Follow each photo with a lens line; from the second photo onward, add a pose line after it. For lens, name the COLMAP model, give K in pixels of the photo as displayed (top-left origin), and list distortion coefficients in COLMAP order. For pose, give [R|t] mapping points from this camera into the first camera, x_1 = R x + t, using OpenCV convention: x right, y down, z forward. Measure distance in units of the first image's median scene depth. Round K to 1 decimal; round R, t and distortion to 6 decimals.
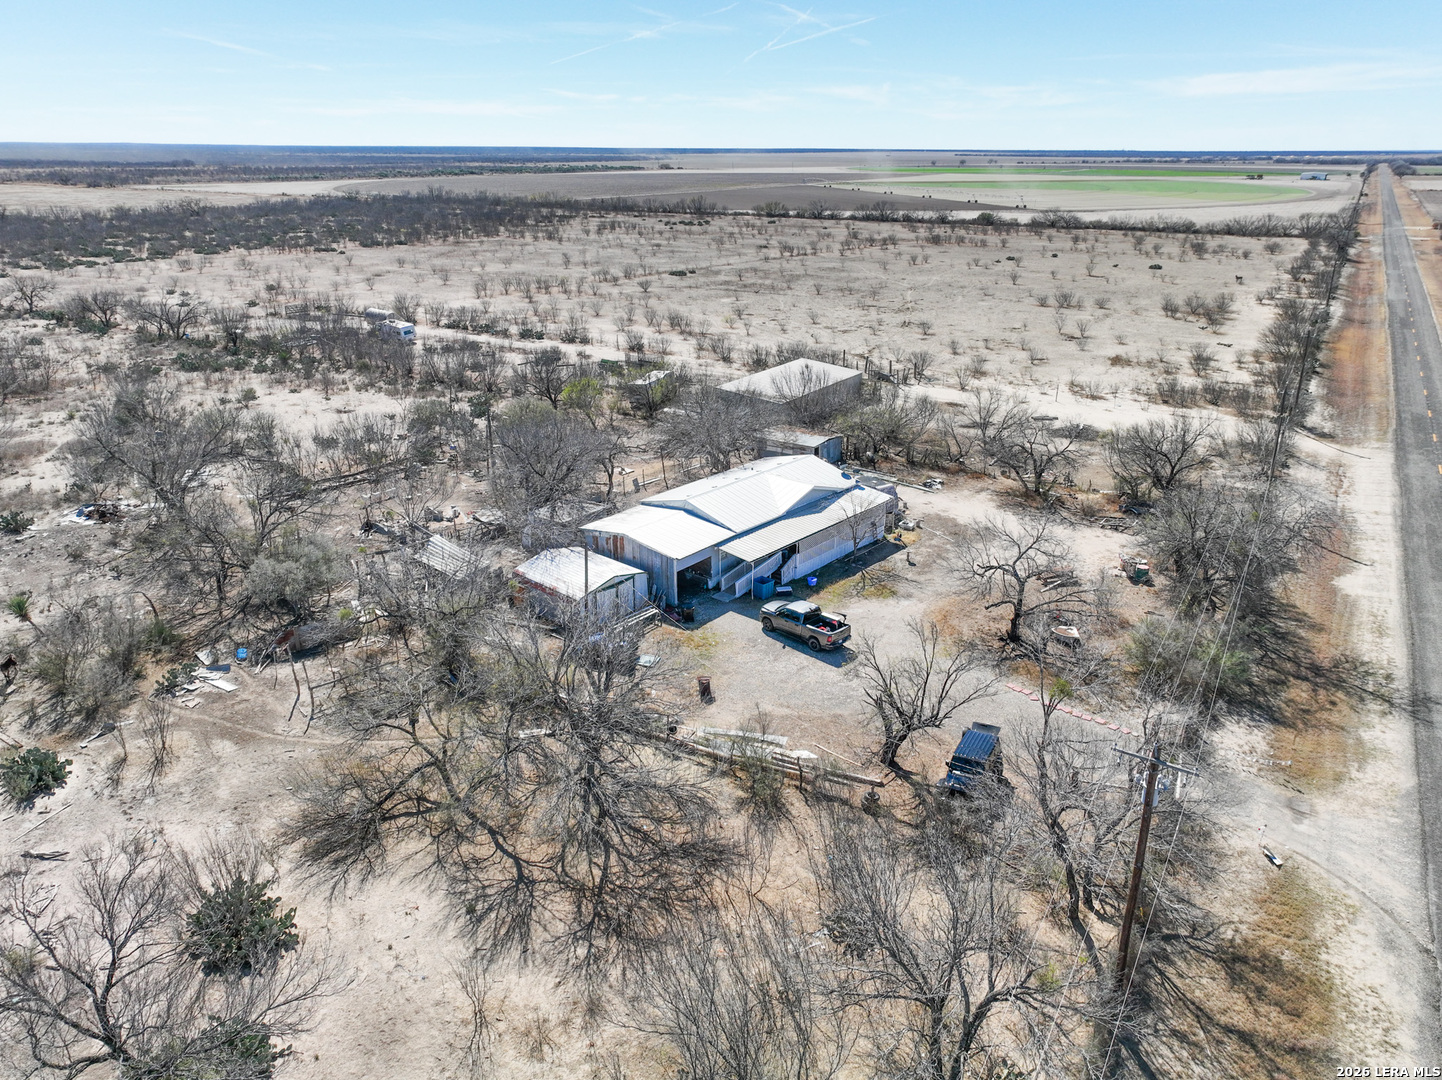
lens RADIAL K [[1008.1, 0, 721.0], [0, 1008.1, 540.0], [0, 0, 1]] dist [-0.008443, 0.023785]
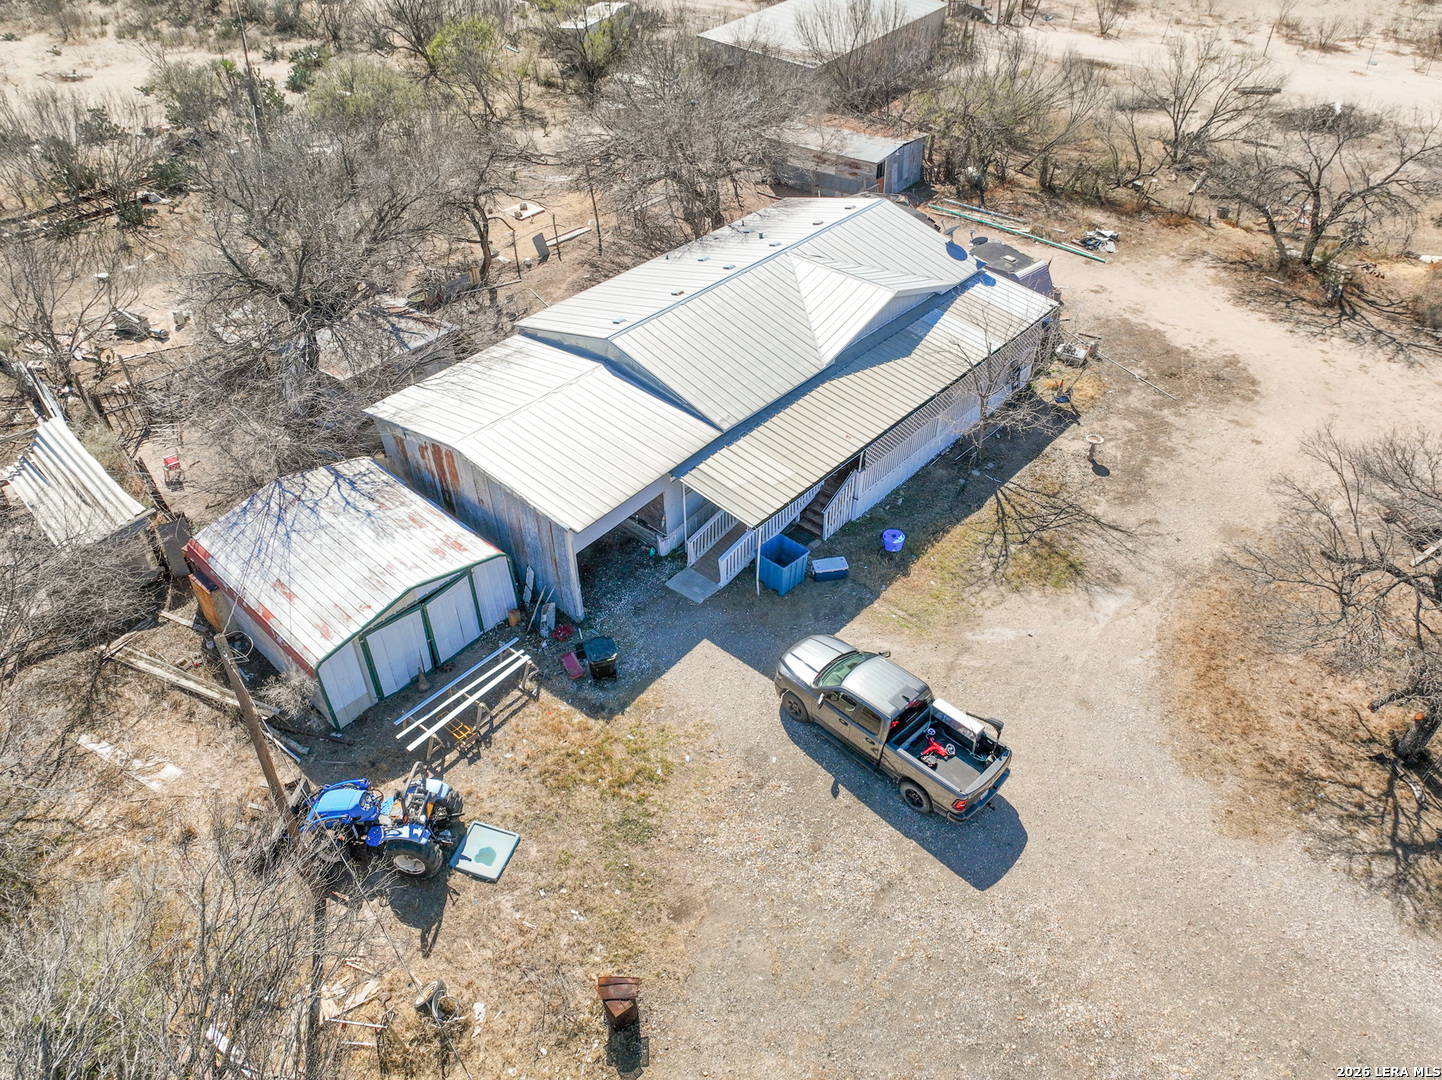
lens RADIAL K [[1008.1, 0, 721.0], [0, 1008.1, 540.0], [0, 0, 1]] dist [-0.008443, 0.023785]
pose [[0.999986, 0.000896, -0.005302, 0.014303], [0.000855, 0.946960, 0.321351, -0.084918], [0.005309, -0.321351, 0.946945, 0.485886]]
